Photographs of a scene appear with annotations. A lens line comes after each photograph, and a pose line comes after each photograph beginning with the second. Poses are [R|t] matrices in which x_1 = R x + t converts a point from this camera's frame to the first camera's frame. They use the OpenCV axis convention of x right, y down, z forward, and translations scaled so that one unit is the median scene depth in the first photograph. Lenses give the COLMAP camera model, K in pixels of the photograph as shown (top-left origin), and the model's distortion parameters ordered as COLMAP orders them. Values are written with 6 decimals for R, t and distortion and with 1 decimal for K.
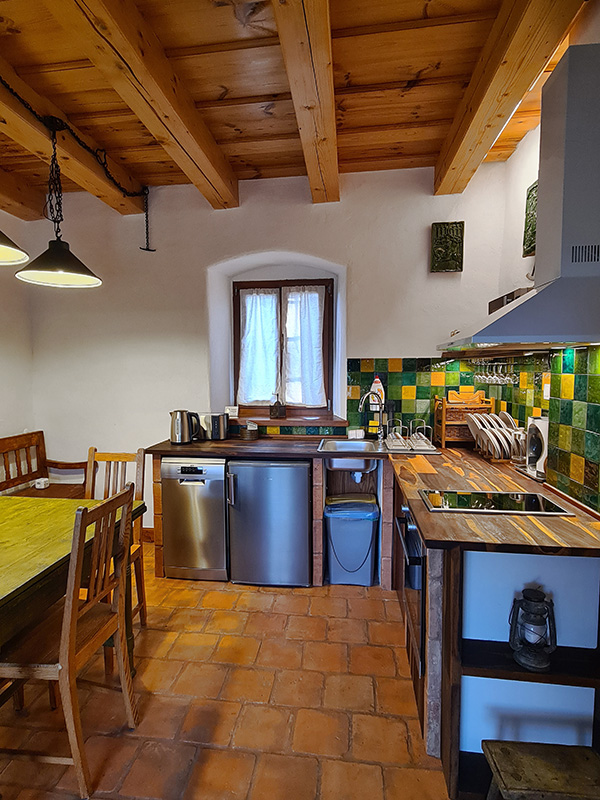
lens RADIAL K [[435.7, 0, 300.0], [0, 435.7, 400.0], [0, 0, 1]] dist [-0.000932, -0.000533]
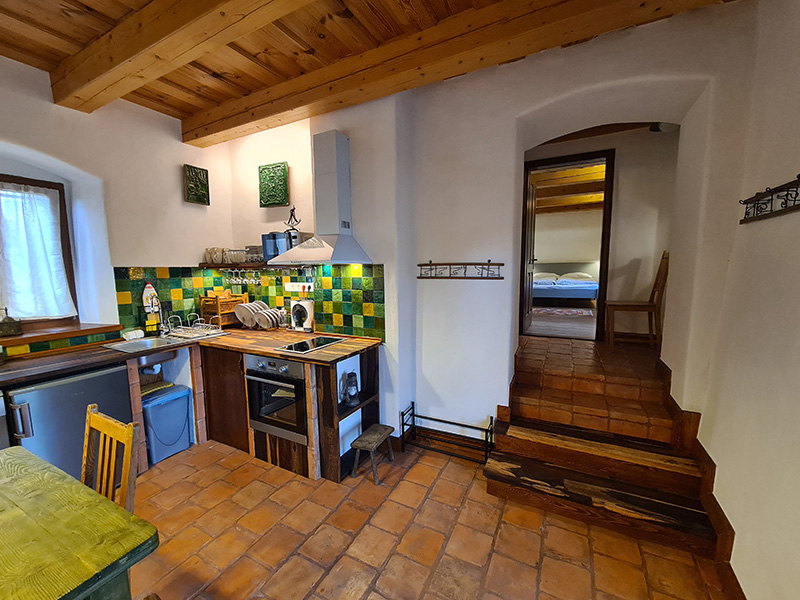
lens RADIAL K [[324.2, 0, 398.2], [0, 324.2, 303.4], [0, 0, 1]] dist [-0.002159, -0.000170]
pose [[0.354702, -0.101485, 0.929455, -0.414007], [0.075204, 0.993968, 0.079829, -0.018112], [-0.931950, 0.041583, 0.360195, 0.066811]]
